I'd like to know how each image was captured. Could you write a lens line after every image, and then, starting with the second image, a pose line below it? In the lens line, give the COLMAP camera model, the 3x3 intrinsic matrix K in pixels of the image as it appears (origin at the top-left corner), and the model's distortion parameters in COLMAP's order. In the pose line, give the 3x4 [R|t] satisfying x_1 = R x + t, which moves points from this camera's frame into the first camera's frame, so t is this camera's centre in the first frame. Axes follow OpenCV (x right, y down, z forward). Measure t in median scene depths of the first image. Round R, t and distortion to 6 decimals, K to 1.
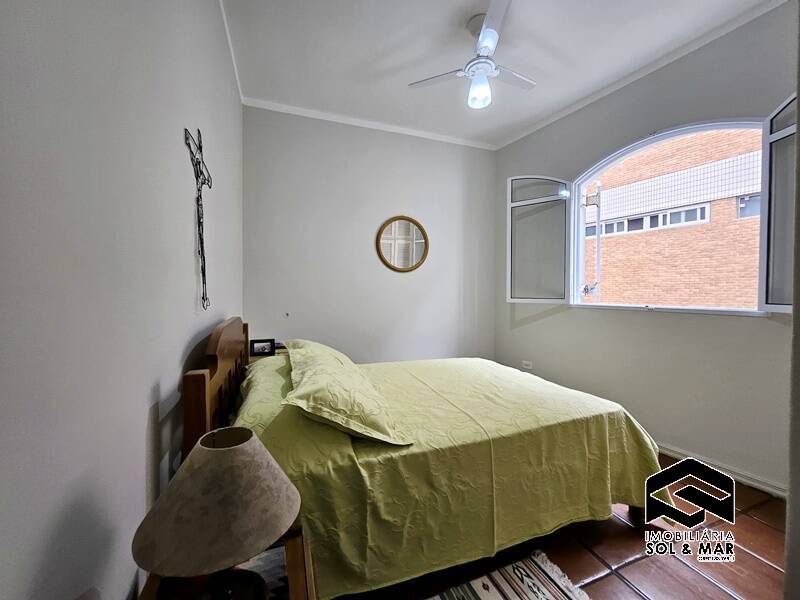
lens RADIAL K [[315.5, 0, 399.2], [0, 315.5, 295.5], [0, 0, 1]] dist [0.001815, -0.003929]
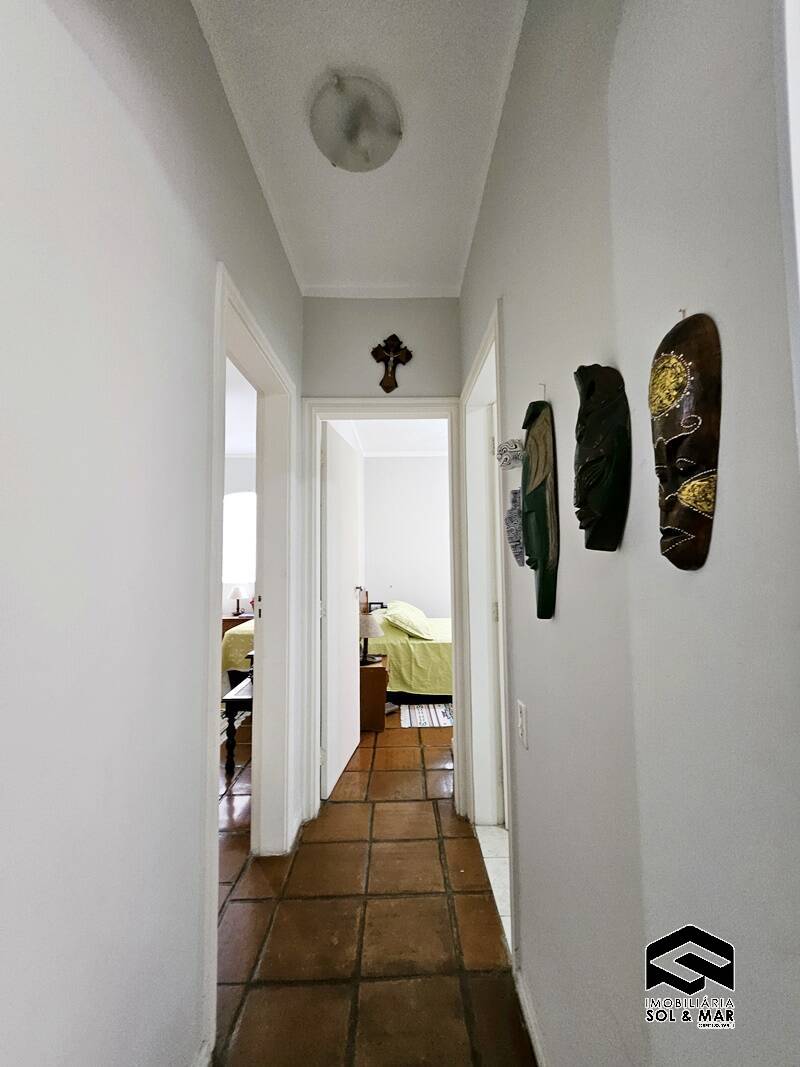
lens RADIAL K [[420.8, 0, 406.4], [0, 420.8, 533.8], [0, 0, 1]] dist [0.001815, -0.003929]
pose [[0.941420, -0.039229, -0.334948, 0.995940], [0.012679, 0.996626, -0.081089, -0.070100], [0.336999, 0.072092, 0.938741, -2.211493]]
